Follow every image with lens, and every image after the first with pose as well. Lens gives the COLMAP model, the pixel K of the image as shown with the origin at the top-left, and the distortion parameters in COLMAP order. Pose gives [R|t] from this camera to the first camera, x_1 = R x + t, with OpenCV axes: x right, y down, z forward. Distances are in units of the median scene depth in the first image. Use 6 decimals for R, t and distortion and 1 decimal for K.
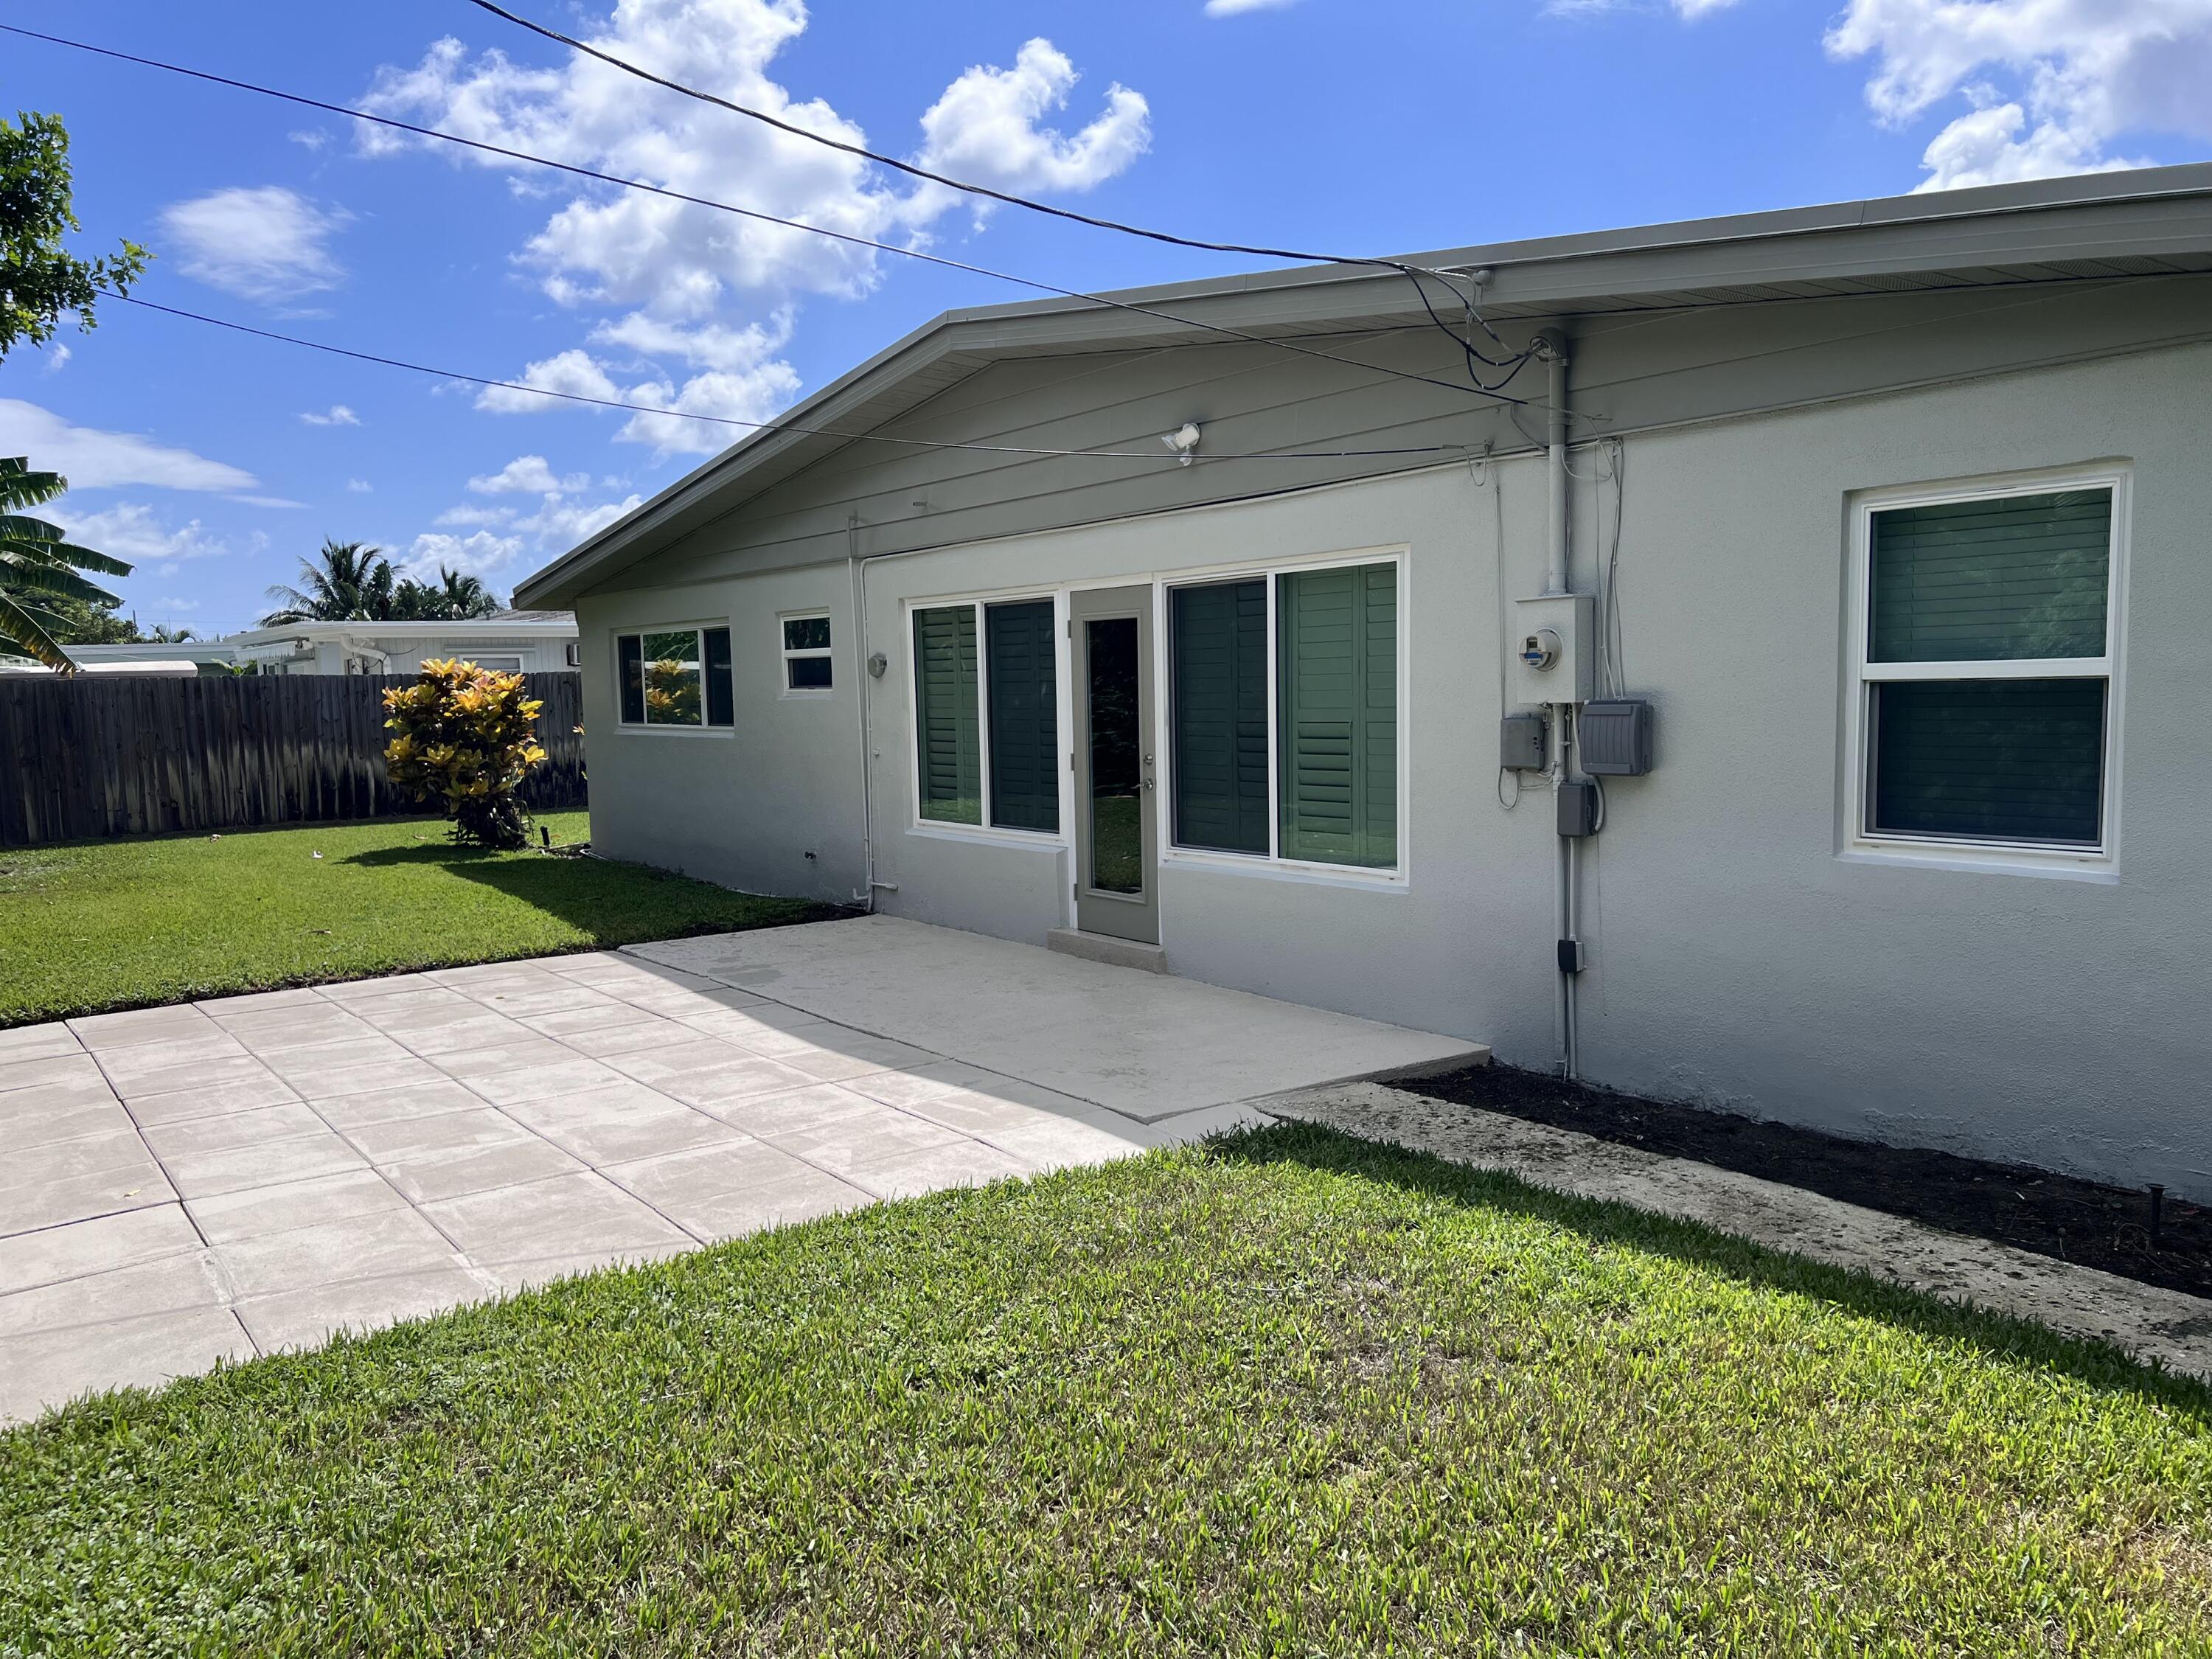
lens RADIAL K [[1683.1, 0, 1112.4], [0, 1683.1, 844.5], [0, 0, 1]] dist [0.080967, -0.087151]
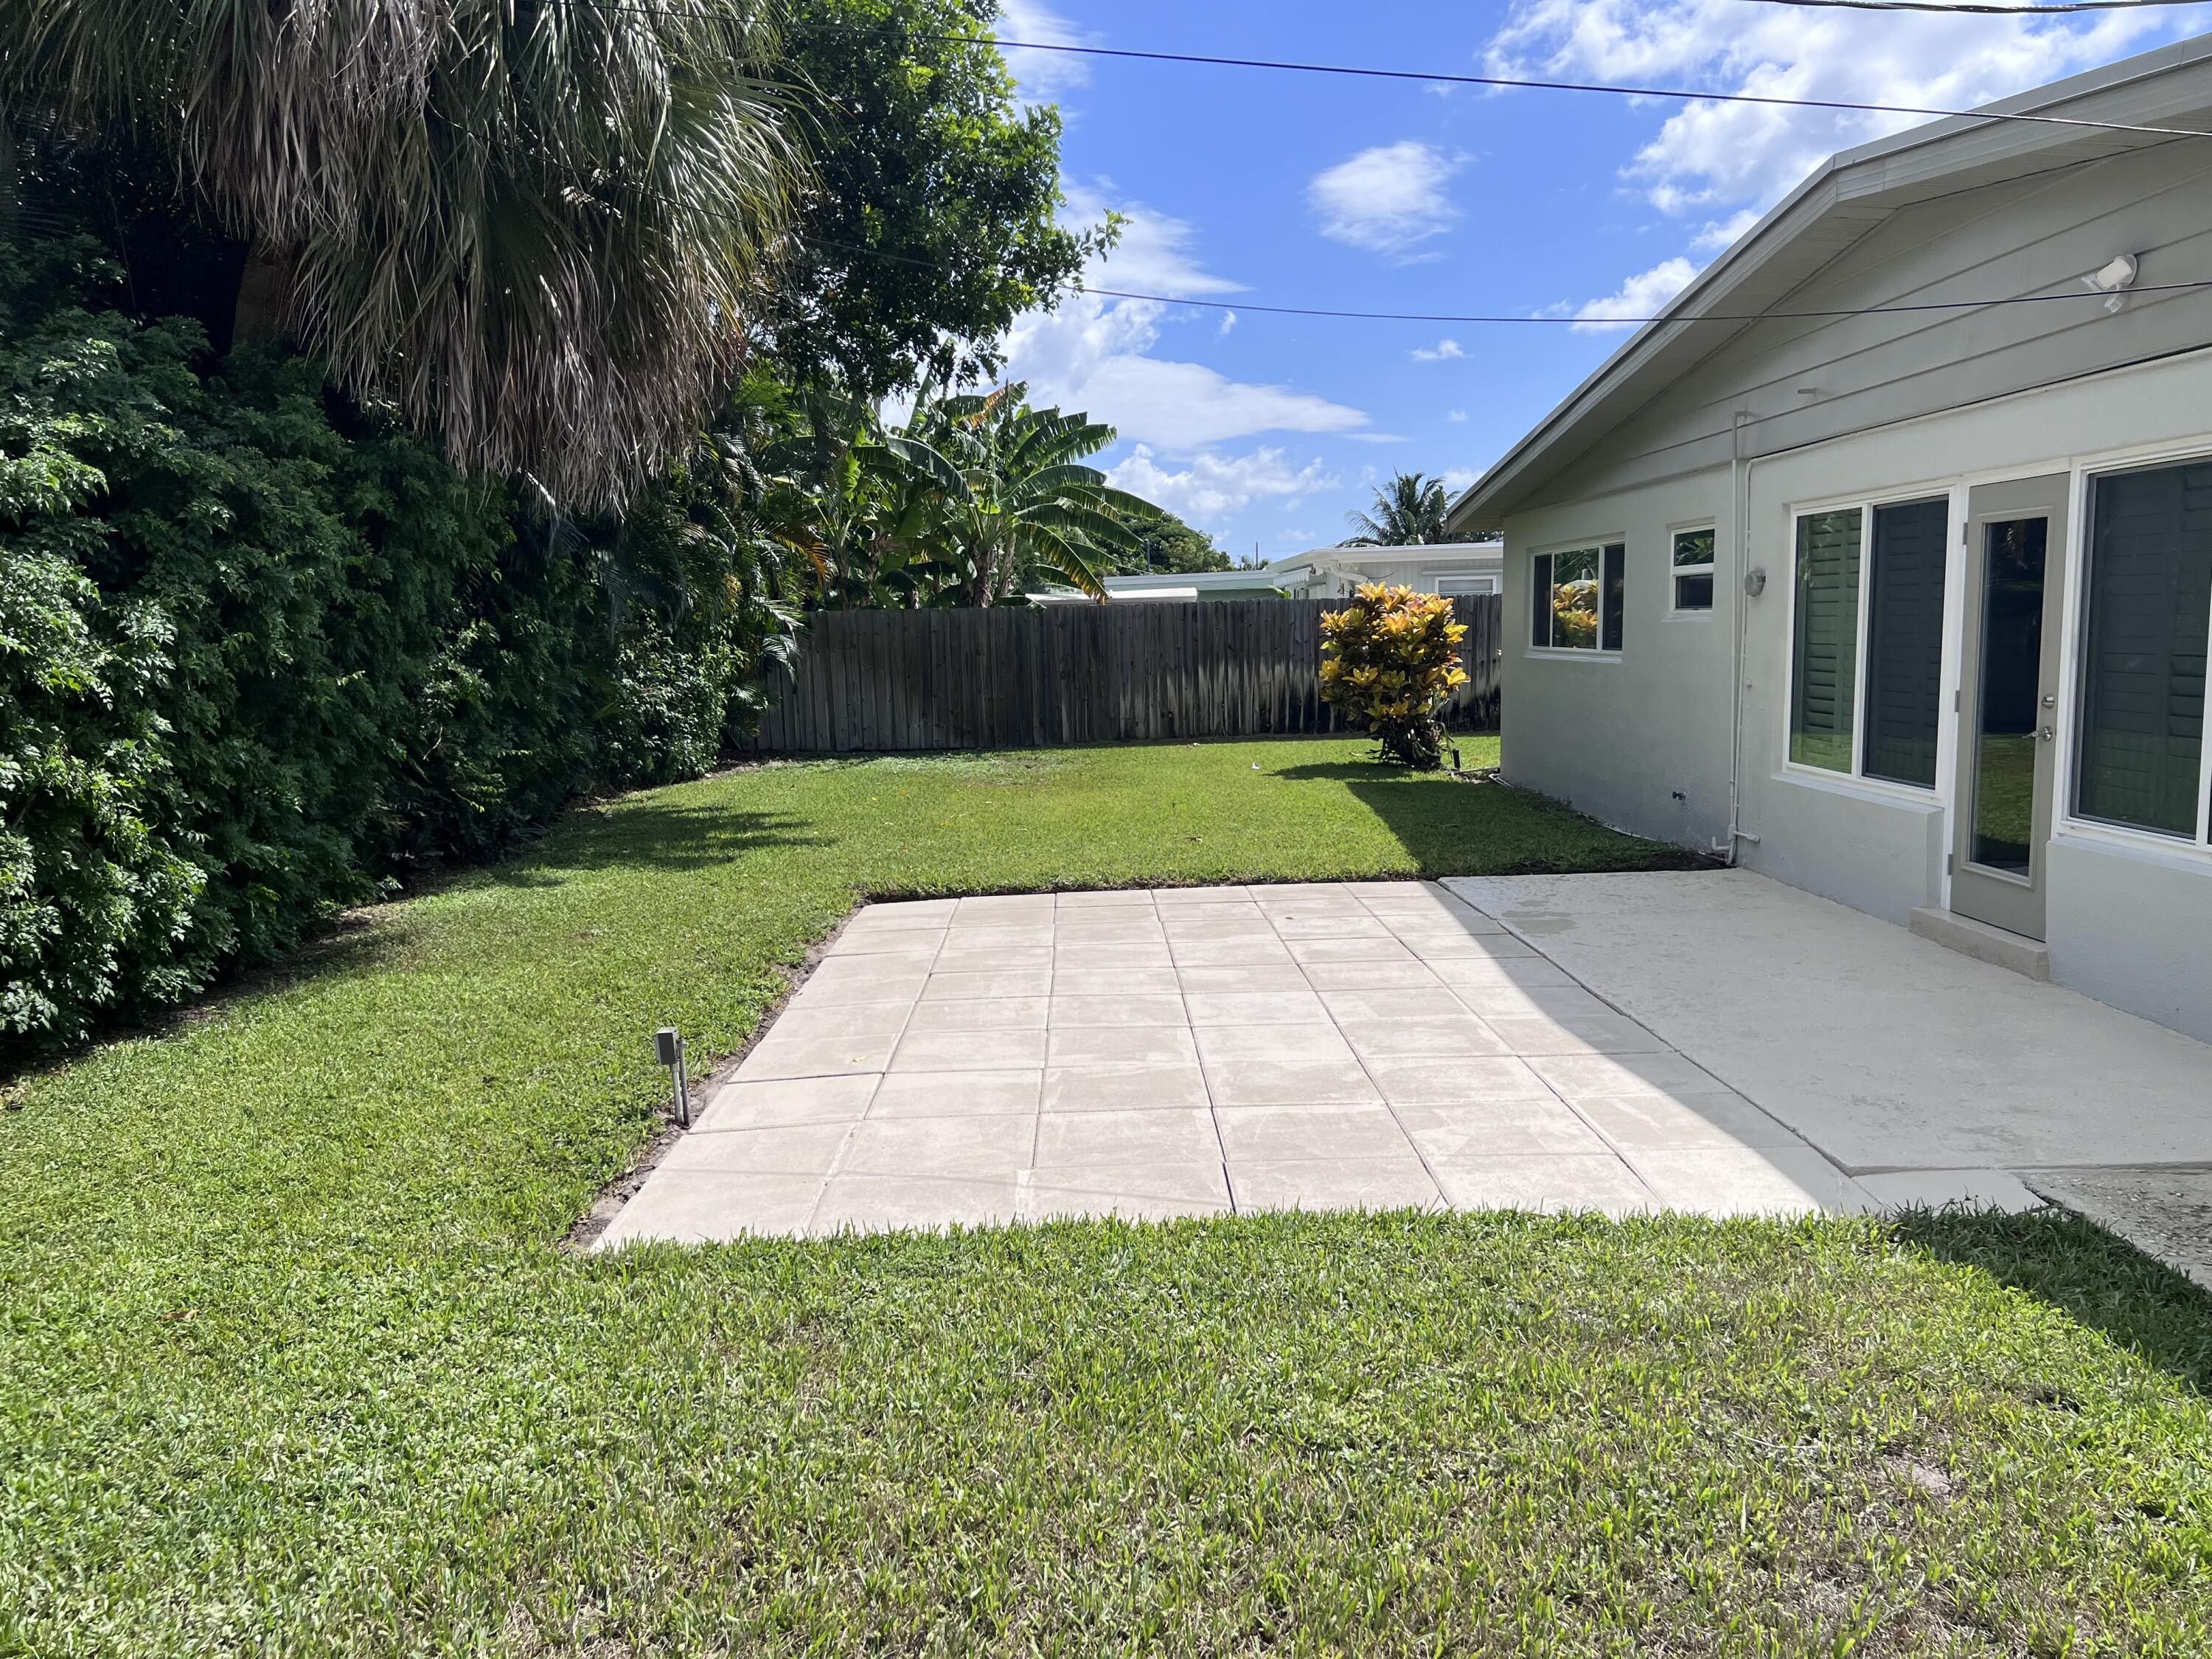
lens RADIAL K [[1683.1, 0, 1100.3], [0, 1683.1, 837.5], [0, 0, 1]] dist [0.080967, -0.087151]
pose [[0.815737, 0.077558, -0.573200, 0.102347], [-0.052648, 0.996812, 0.059950, -0.010803], [0.576023, -0.018726, 0.817219, 0.091649]]
